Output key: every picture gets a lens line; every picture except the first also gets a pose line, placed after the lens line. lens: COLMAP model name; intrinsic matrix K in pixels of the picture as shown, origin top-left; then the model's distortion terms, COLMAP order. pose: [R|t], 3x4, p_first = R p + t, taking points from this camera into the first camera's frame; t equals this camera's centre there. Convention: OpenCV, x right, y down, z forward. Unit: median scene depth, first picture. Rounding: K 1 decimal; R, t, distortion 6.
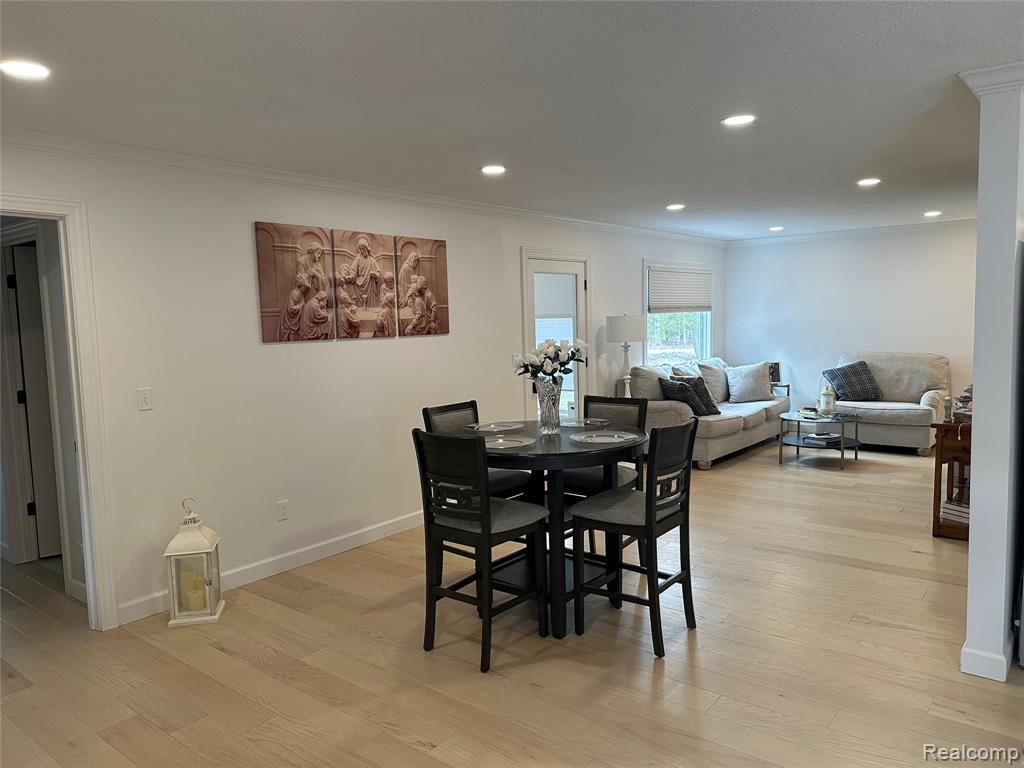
lens RADIAL K [[718.4, 0, 513.1], [0, 718.4, 387.6], [0, 0, 1]] dist [0.002484, -0.000541]
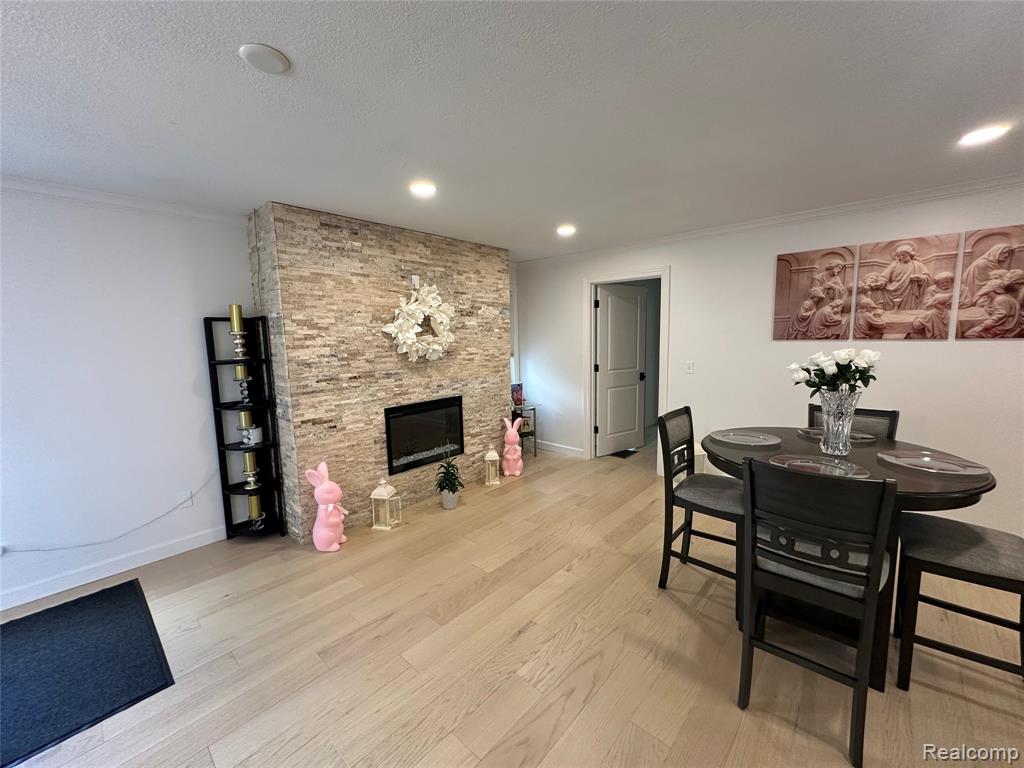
lens RADIAL K [[407.2, 0, 516.1], [0, 407.2, 381.7], [0, 0, 1]] dist [-0.002553, 0.000322]
pose [[-0.065557, 0.142149, -0.987672, 0.457537], [-0.068964, 0.986789, 0.146599, -0.058084], [0.995463, 0.077724, -0.054887, 0.488221]]
